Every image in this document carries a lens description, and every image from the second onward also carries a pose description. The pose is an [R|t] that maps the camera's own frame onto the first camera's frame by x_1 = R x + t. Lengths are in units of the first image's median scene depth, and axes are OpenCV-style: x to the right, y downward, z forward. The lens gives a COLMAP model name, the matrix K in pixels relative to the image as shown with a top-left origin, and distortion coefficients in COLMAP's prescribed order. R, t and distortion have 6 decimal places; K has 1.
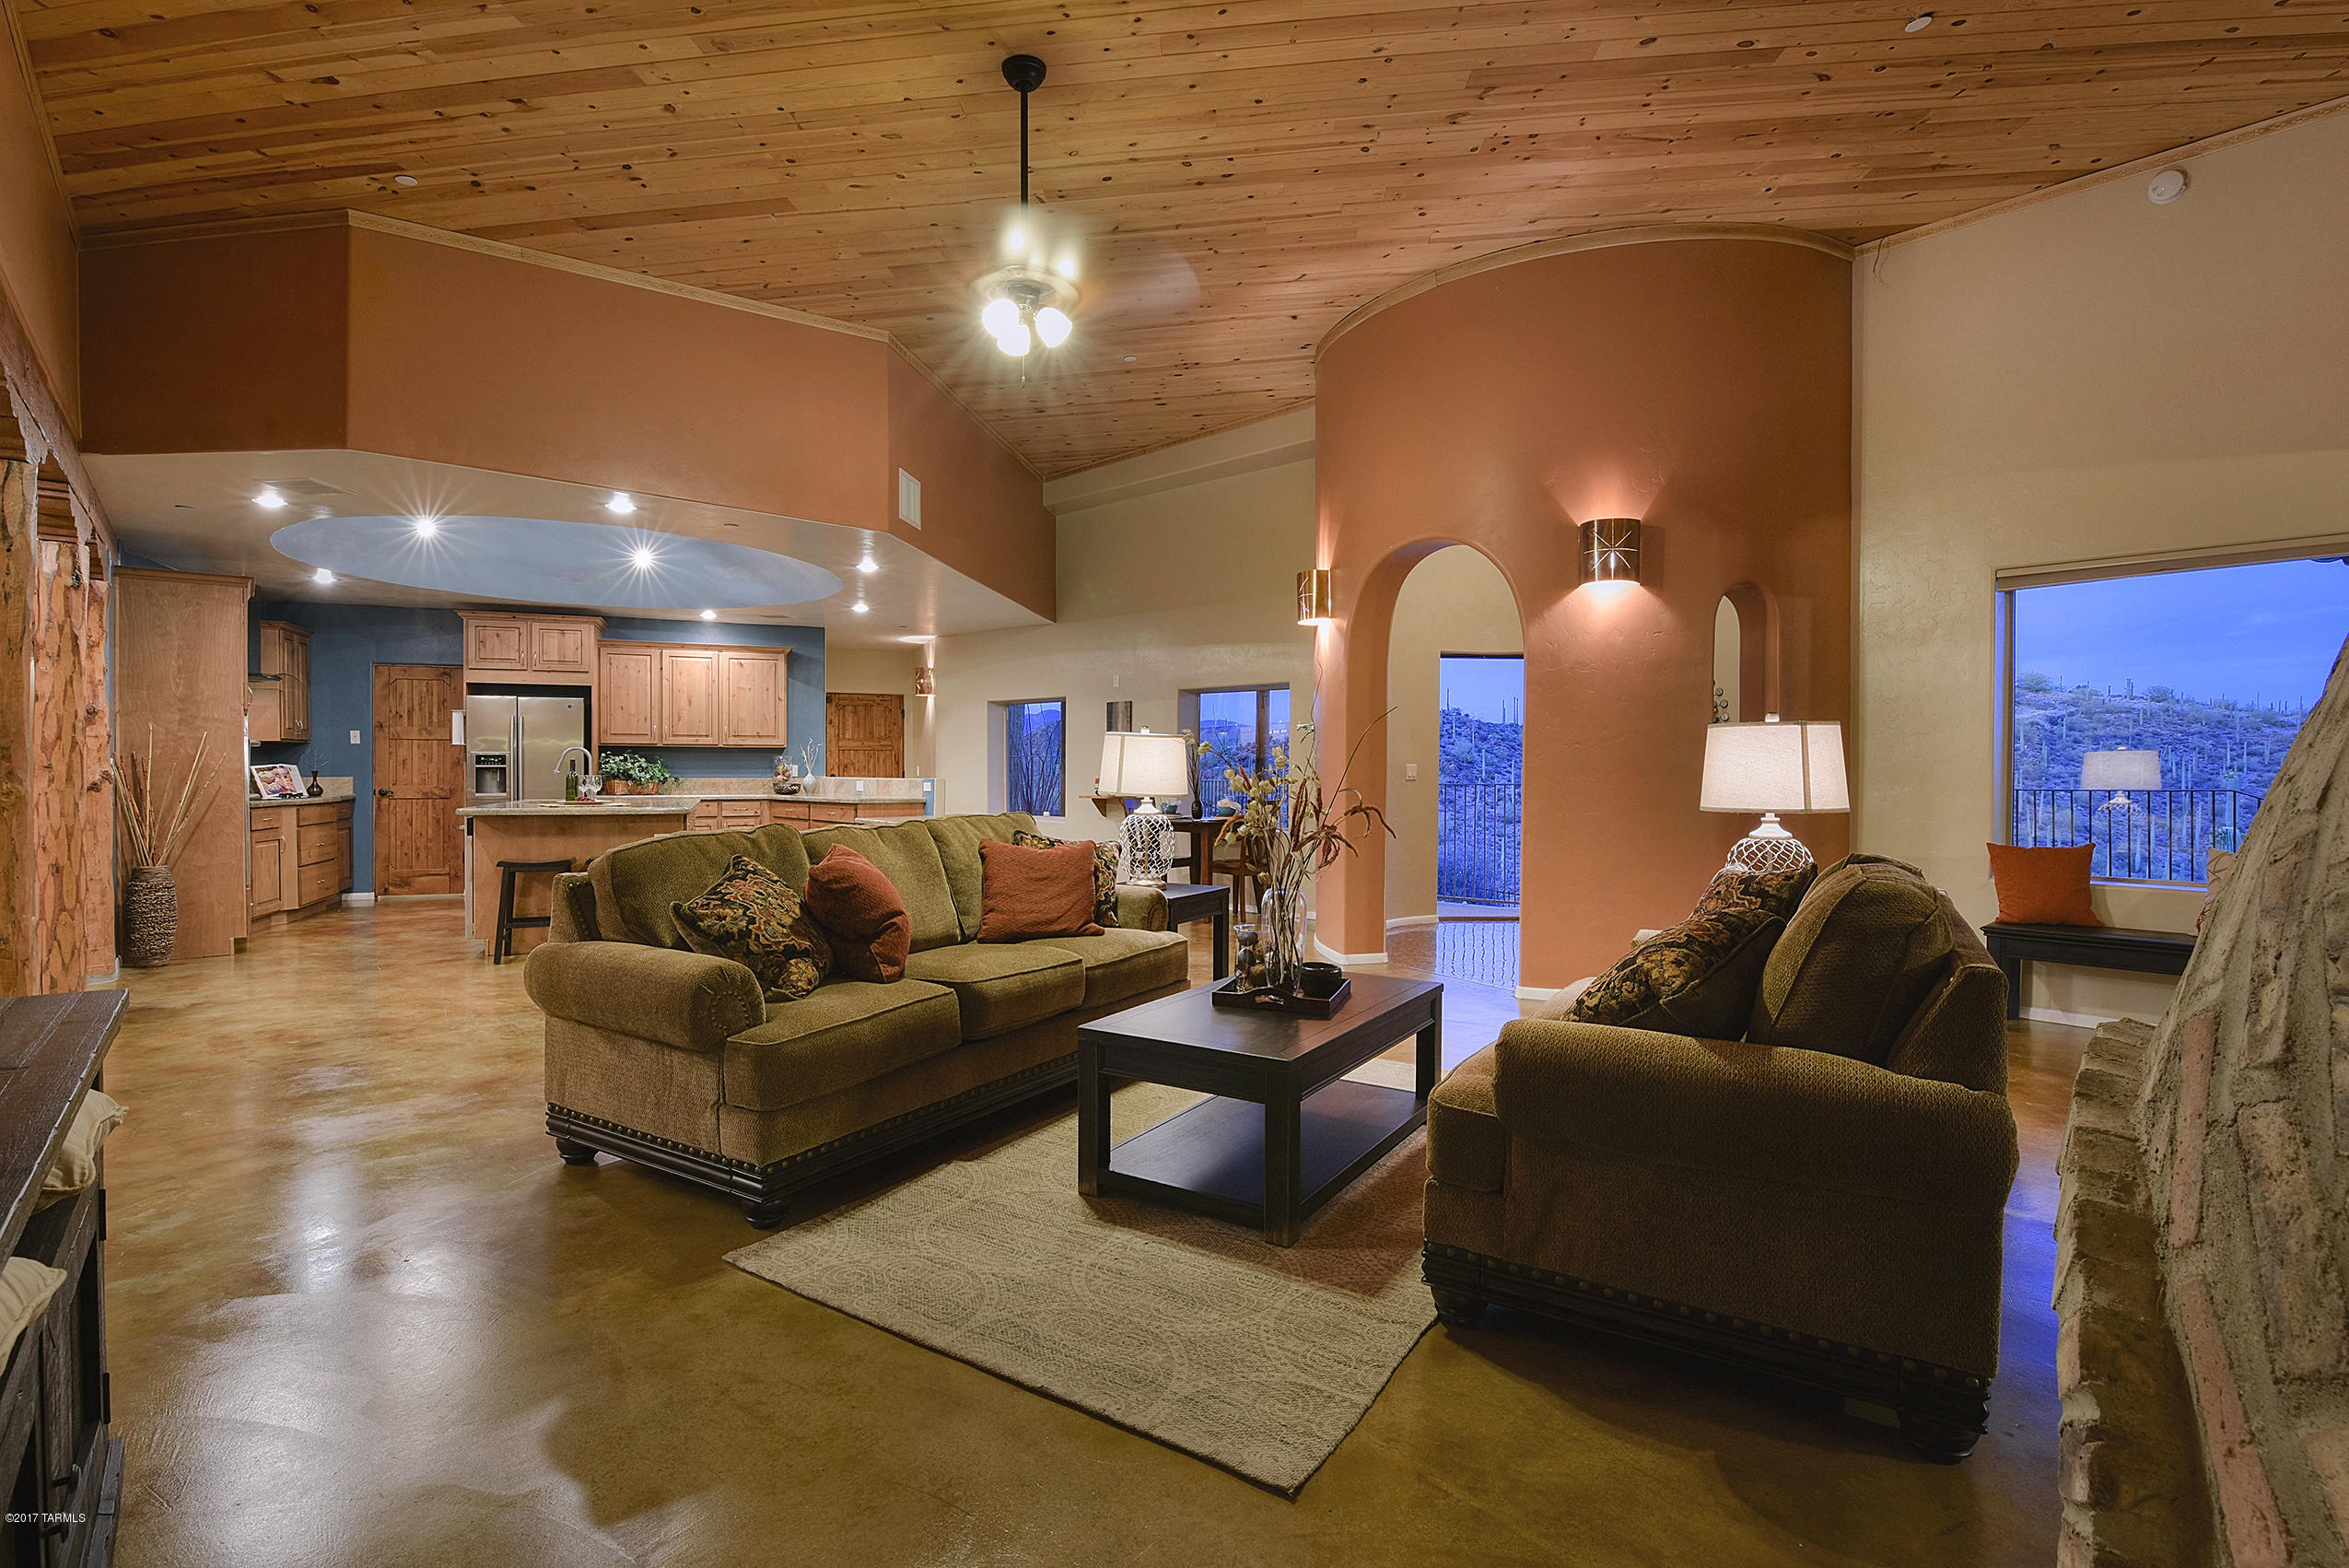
lens RADIAL K [[1062.8, 0, 1162.9], [0, 1062.8, 769.5], [0, 0, 1]] dist [-0.003735, -0.000438]
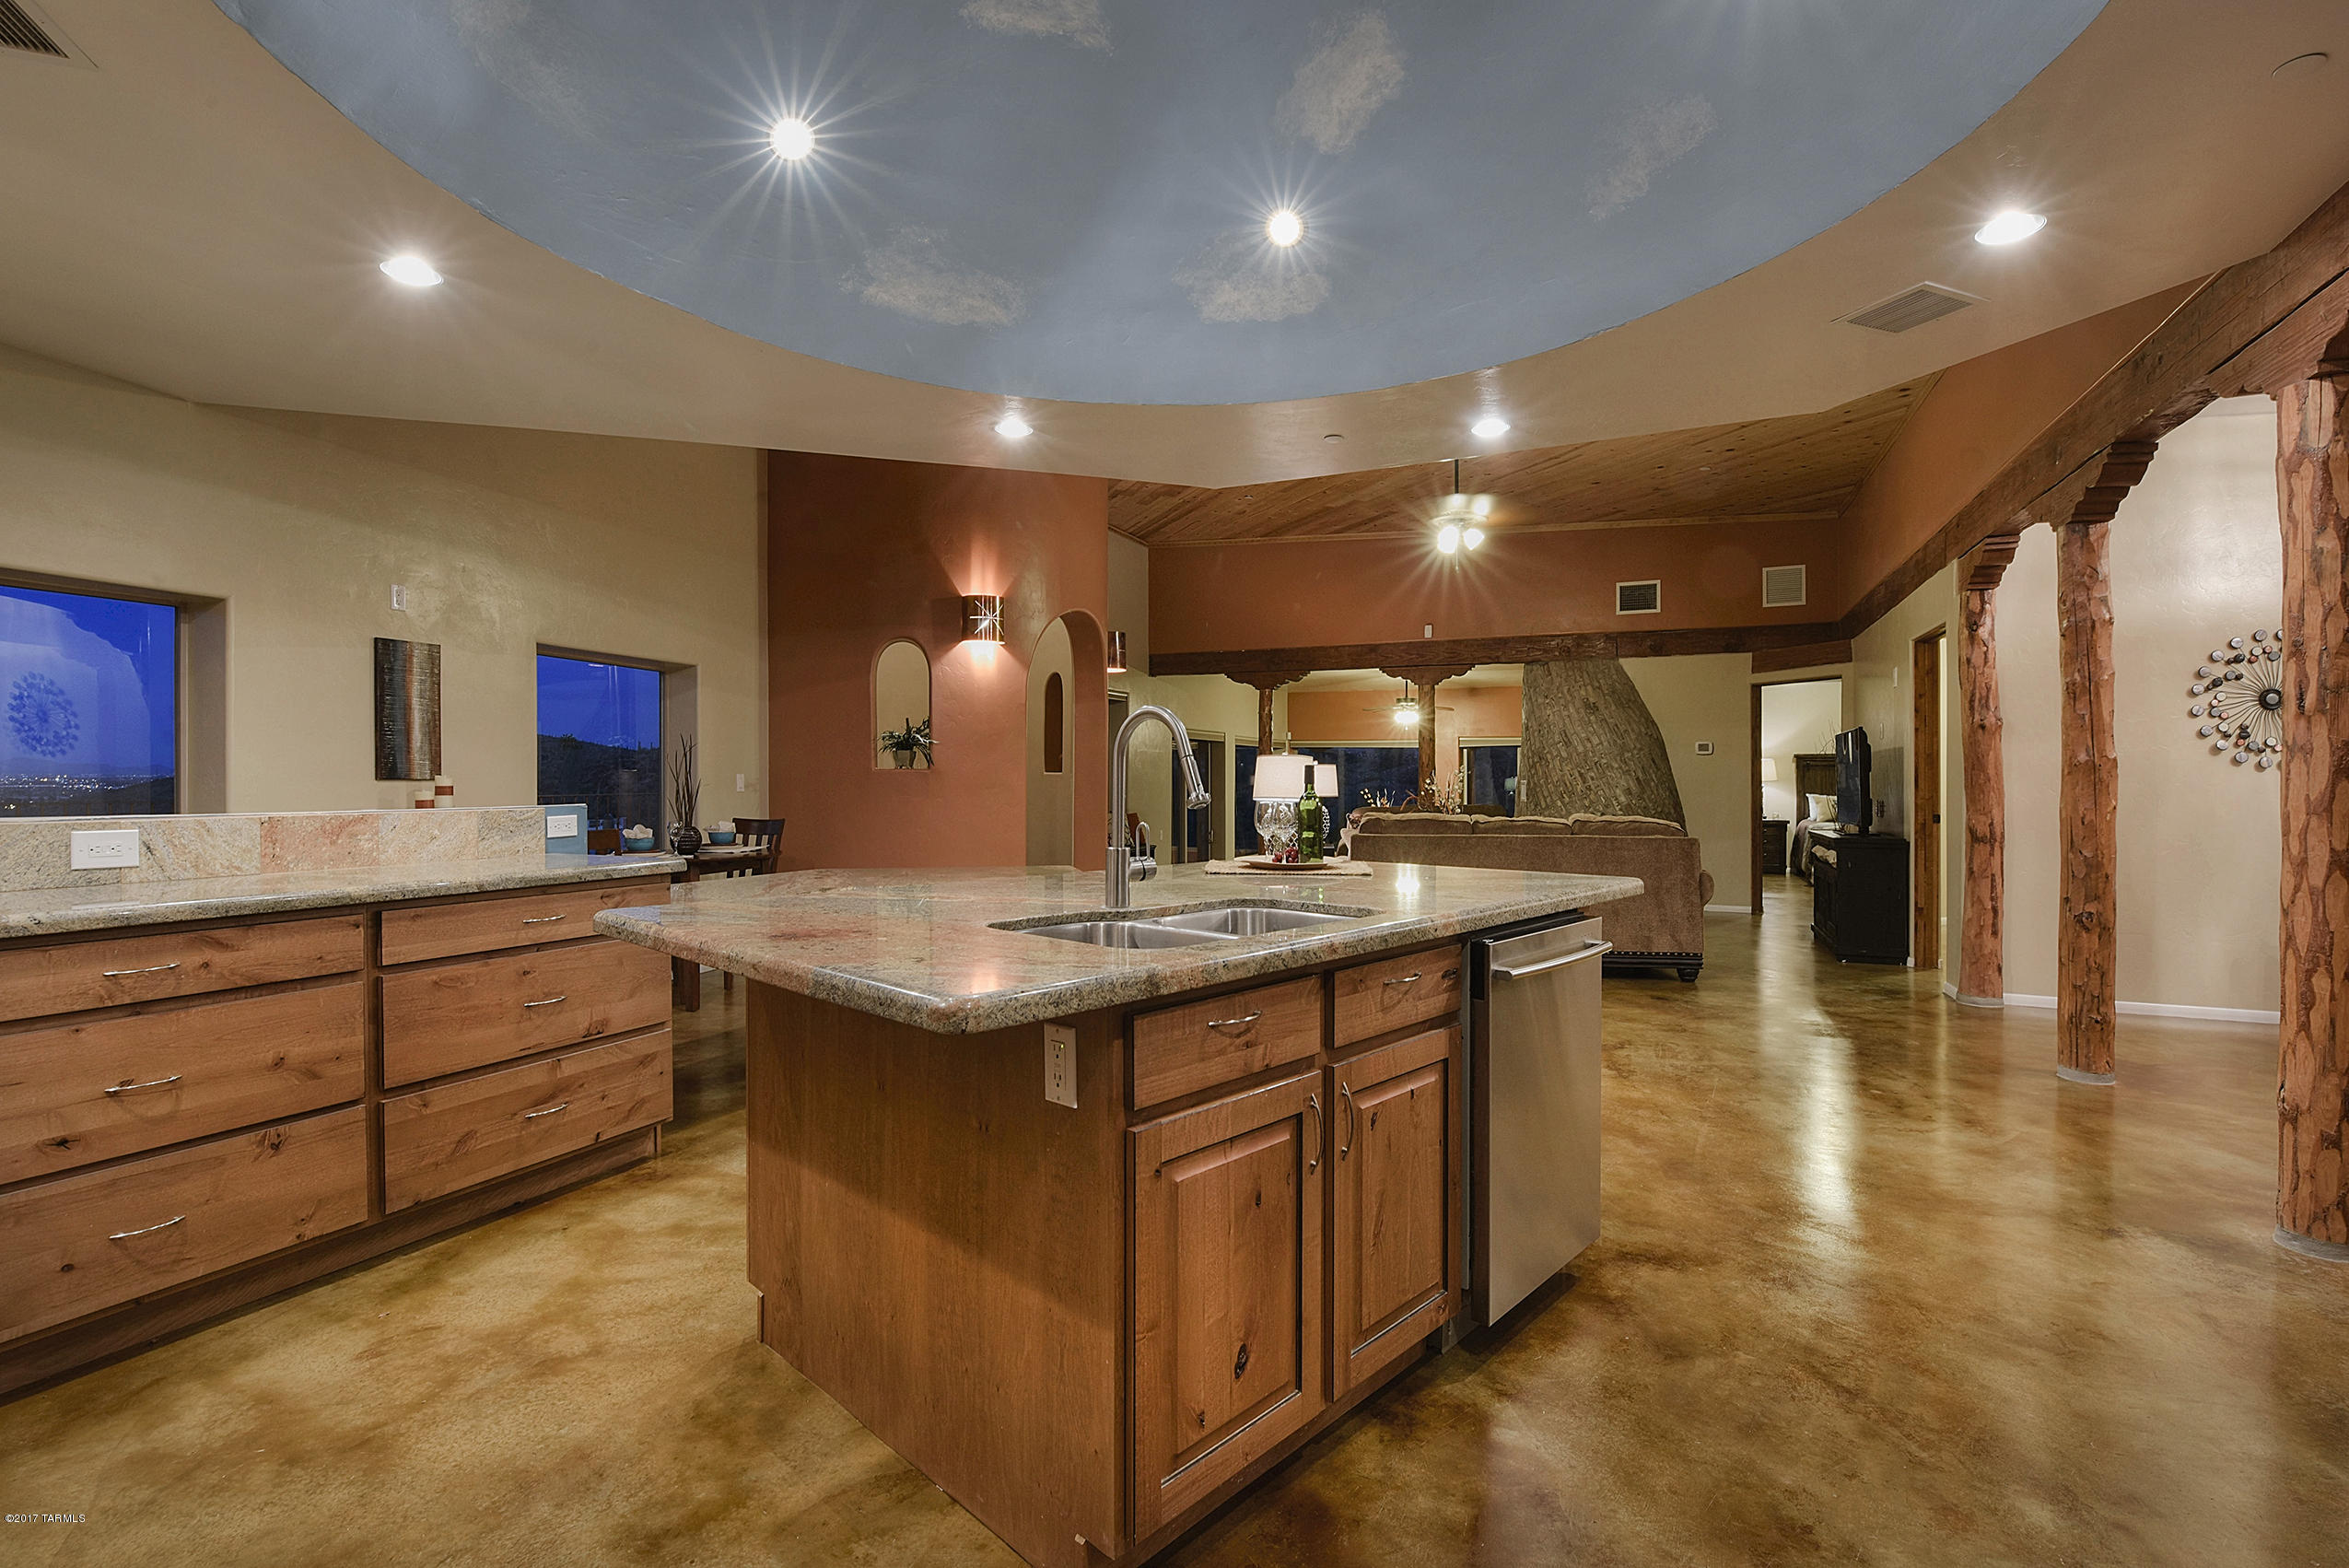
lens RADIAL K [[1002.2, 0, 1265.9], [0, 1002.2, 789.1], [0, 0, 1]] dist [-0.001780, -0.000473]
pose [[-0.448825, -0.008833, 0.893576, -0.698662], [-0.001944, 0.999958, 0.008908, -0.001984], [-0.893618, 0.002261, -0.448823, 0.956375]]
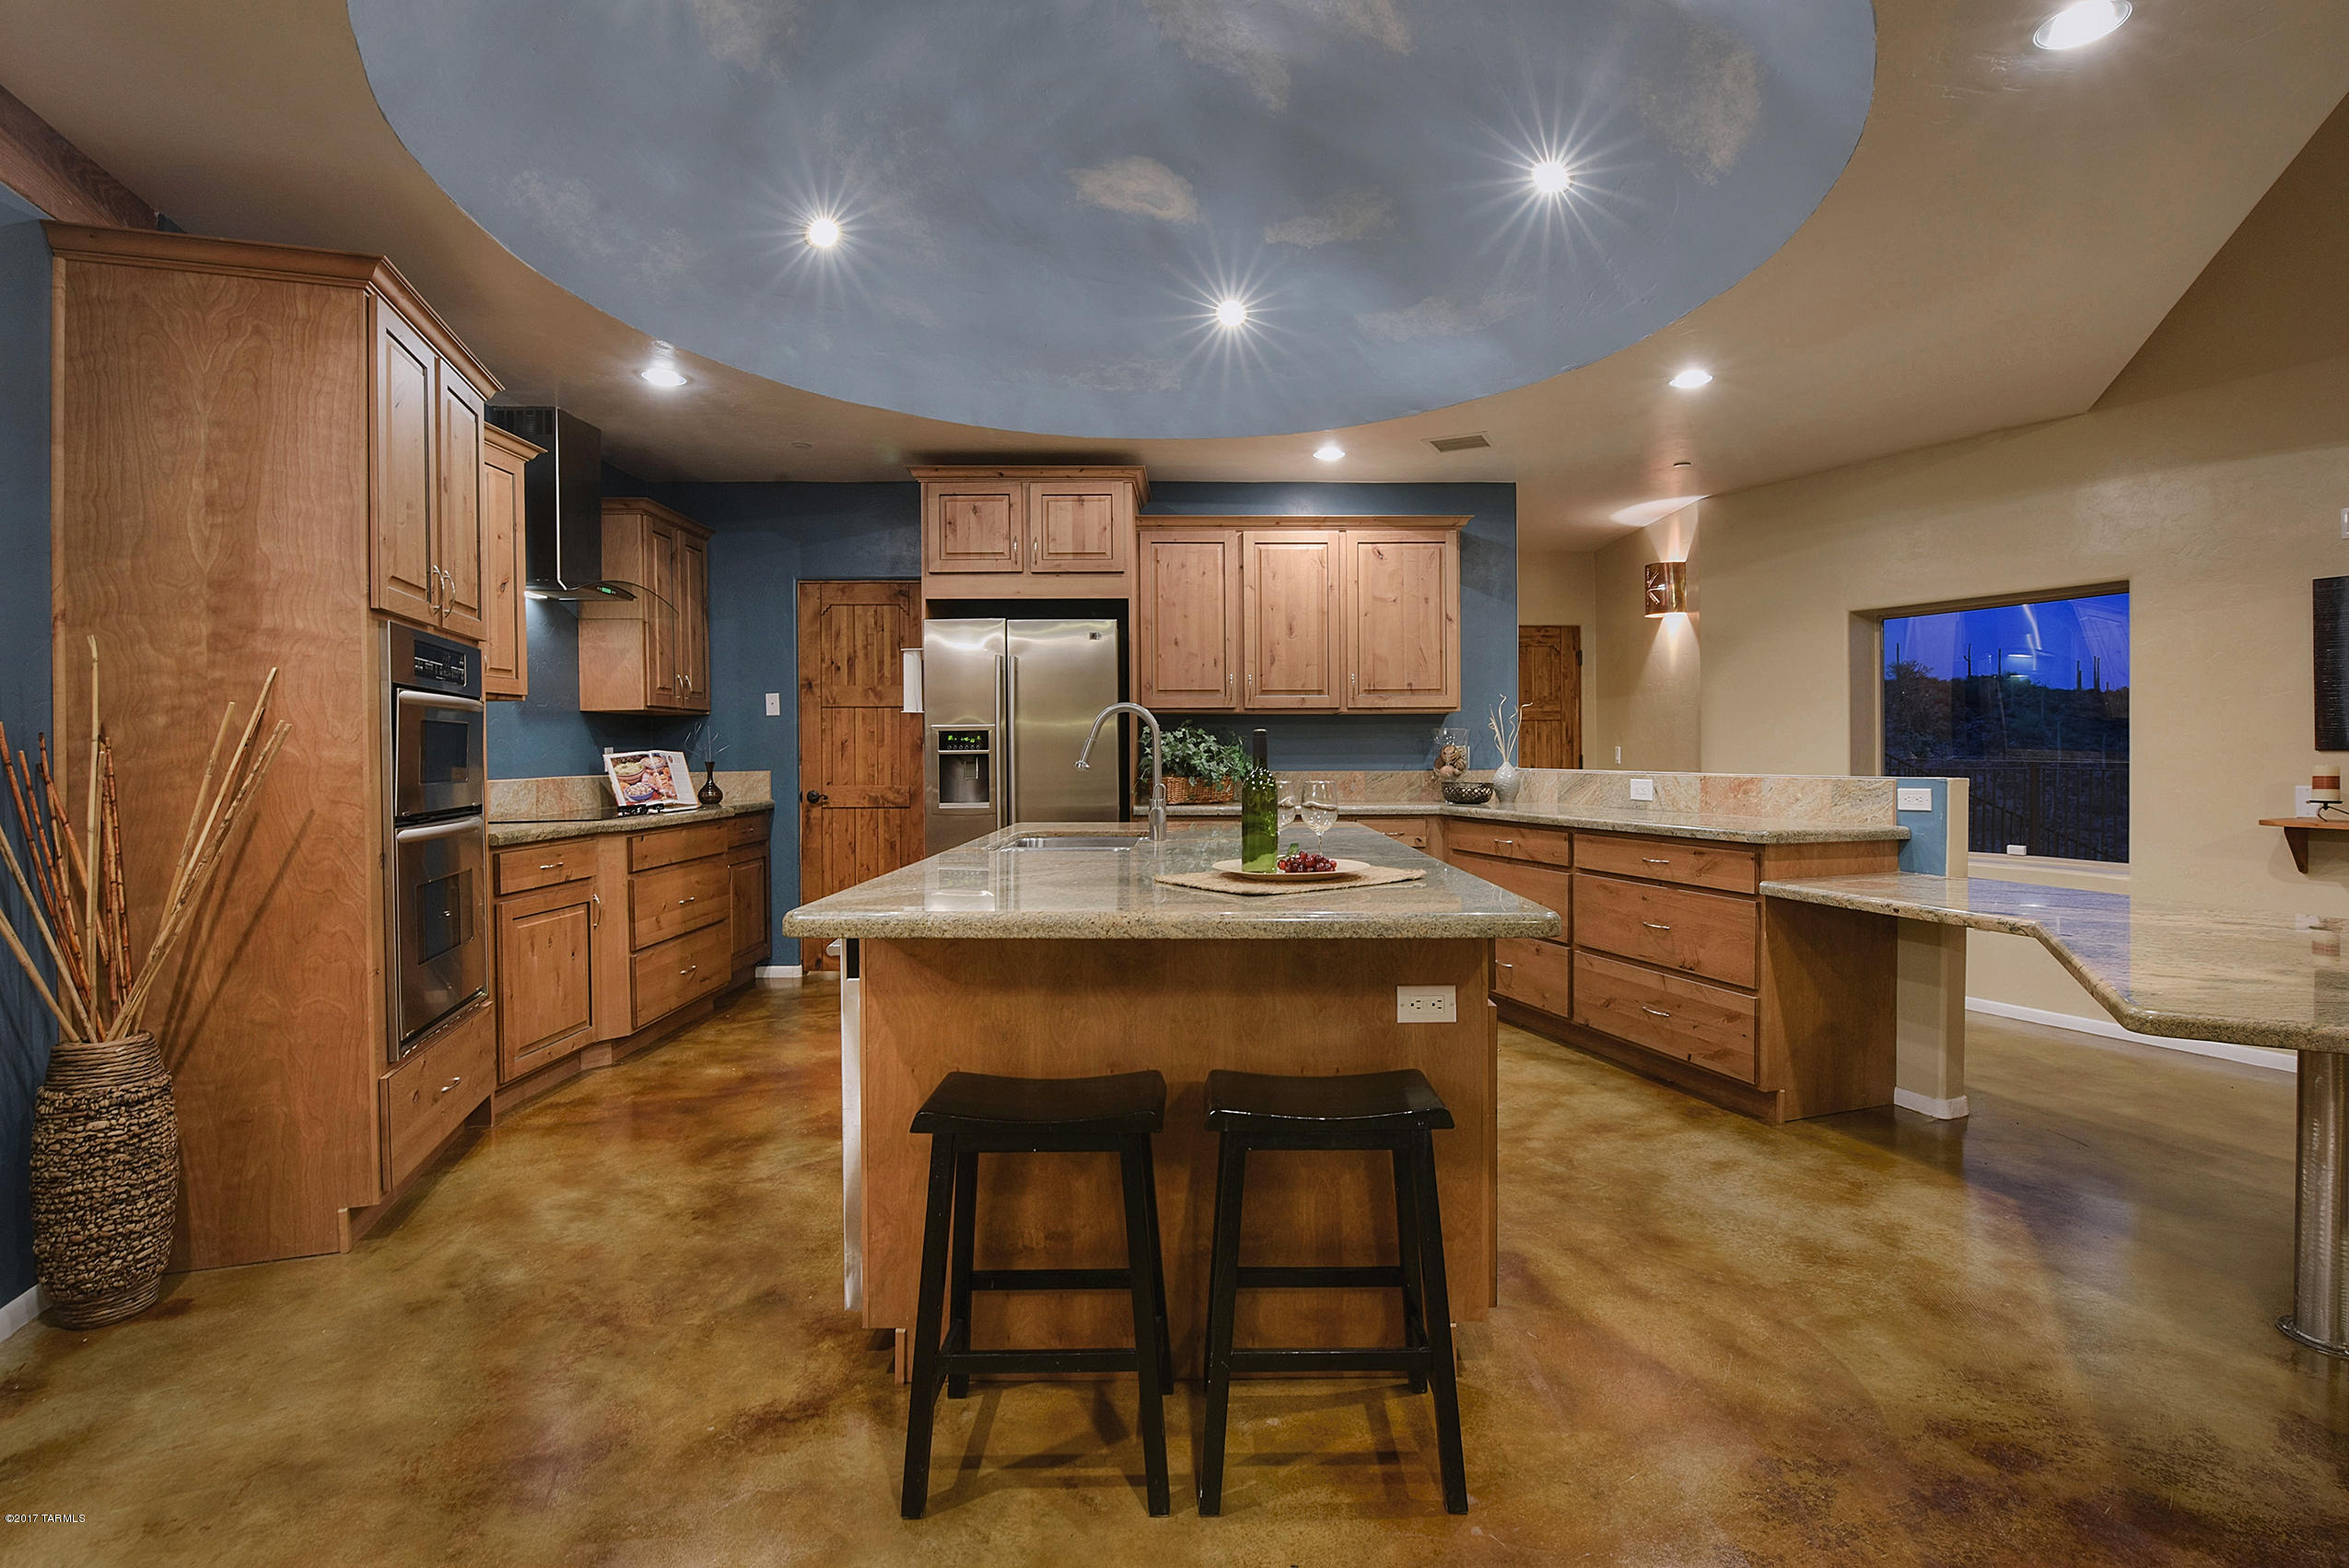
lens RADIAL K [[1006.7, 0, 1170.5], [0, 1006.7, 752.0], [0, 0, 1]] dist [0.000767, 0.000035]
pose [[0.919348, -0.004575, -0.393420, -0.334483], [0.005391, 0.999985, 0.000969, -0.003130], [0.393410, -0.003012, 0.919358, 0.568281]]
